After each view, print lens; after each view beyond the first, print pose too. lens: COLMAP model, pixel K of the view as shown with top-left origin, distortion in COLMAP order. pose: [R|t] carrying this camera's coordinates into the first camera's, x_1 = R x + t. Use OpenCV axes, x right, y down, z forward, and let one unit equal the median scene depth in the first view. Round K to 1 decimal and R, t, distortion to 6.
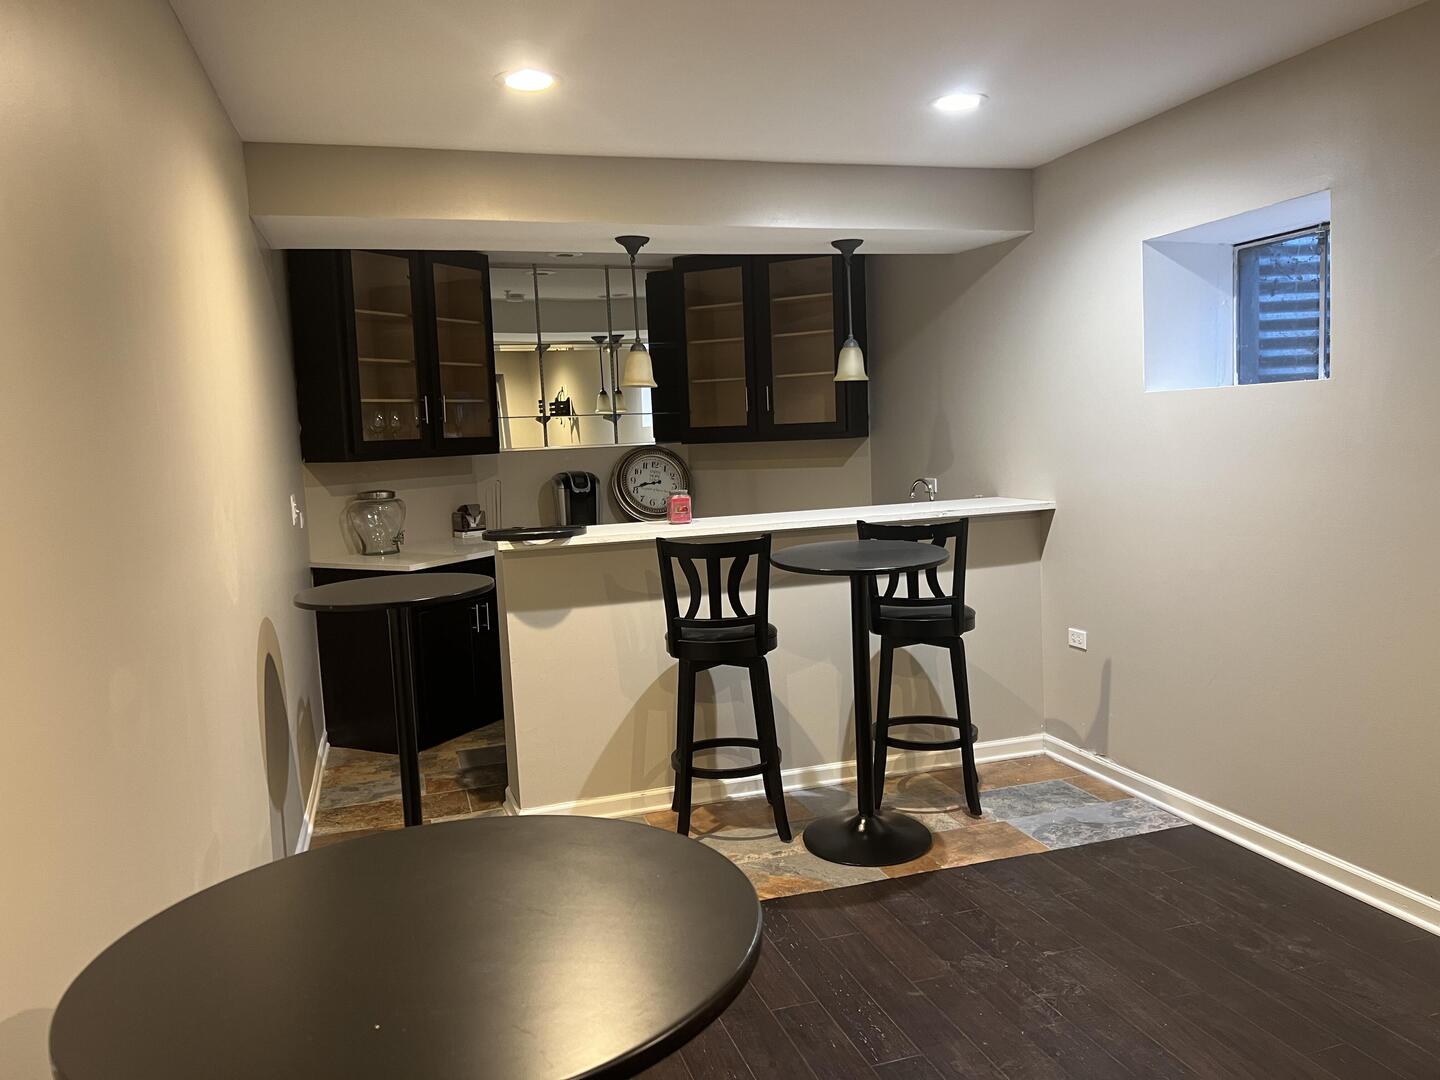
lens RADIAL K [[1087.1, 0, 722.4], [0, 1087.1, 539.3], [0, 0, 1]] dist [0.082402, -0.077552]
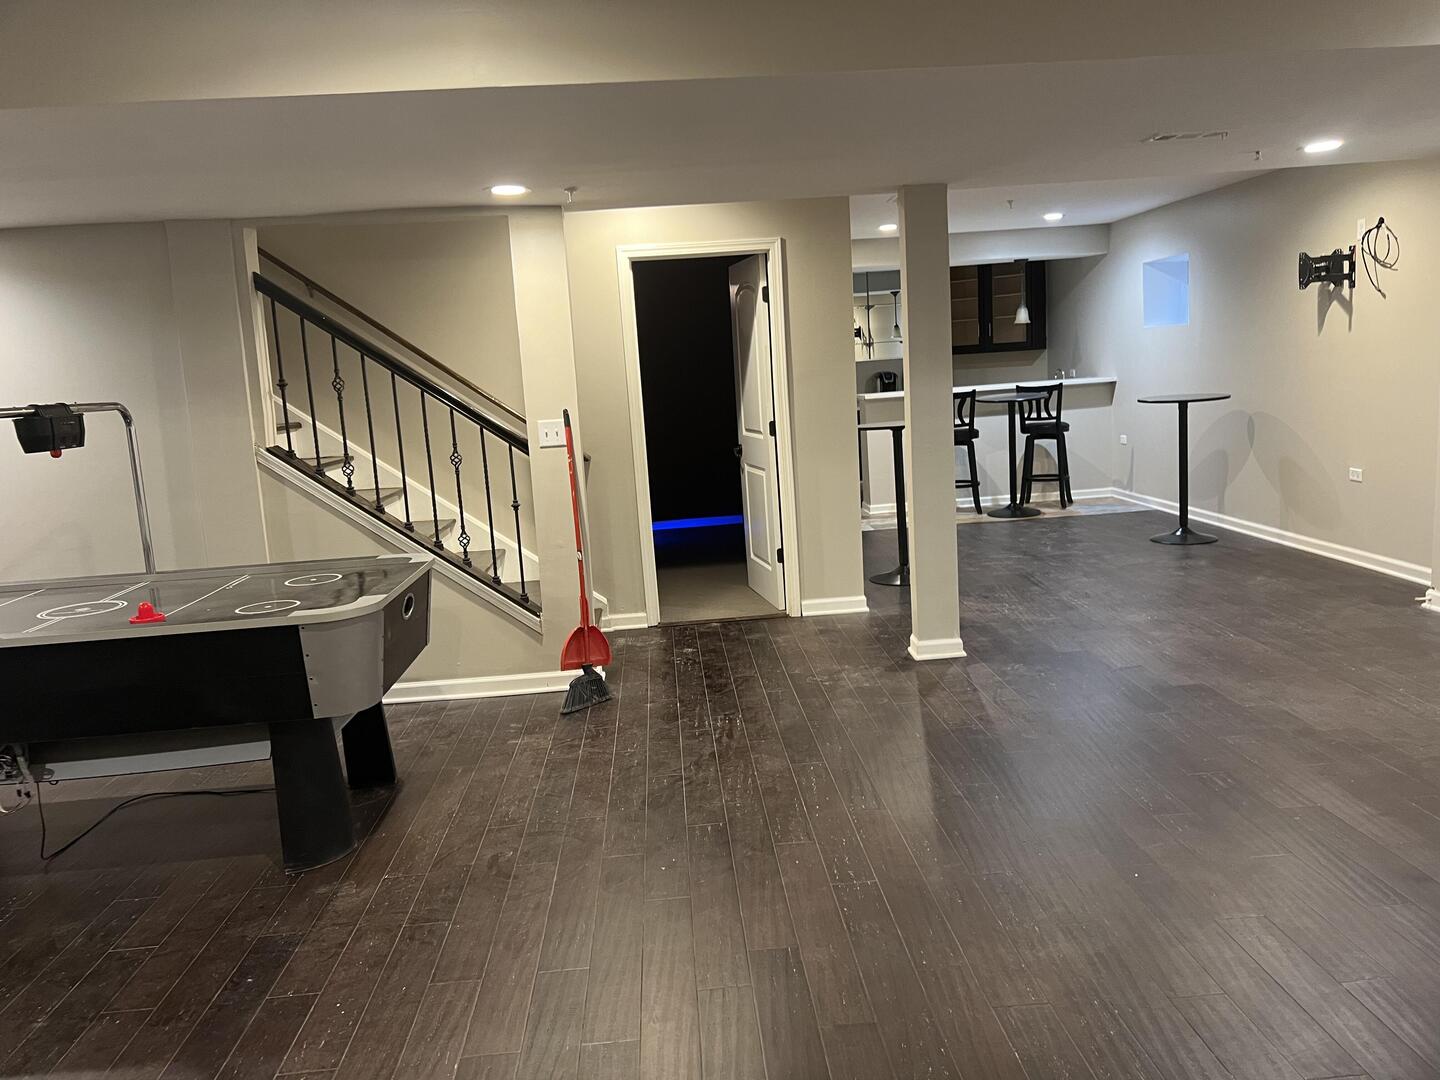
lens RADIAL K [[1087.1, 0, 721.4], [0, 1087.1, 546.9], [0, 0, 1]] dist [0.082402, -0.077552]
pose [[0.970383, 0.020915, -0.240664, 0.076285], [-0.001795, 0.996842, 0.079393, 0.133342], [0.241564, -0.076610, 0.967356, -1.359220]]
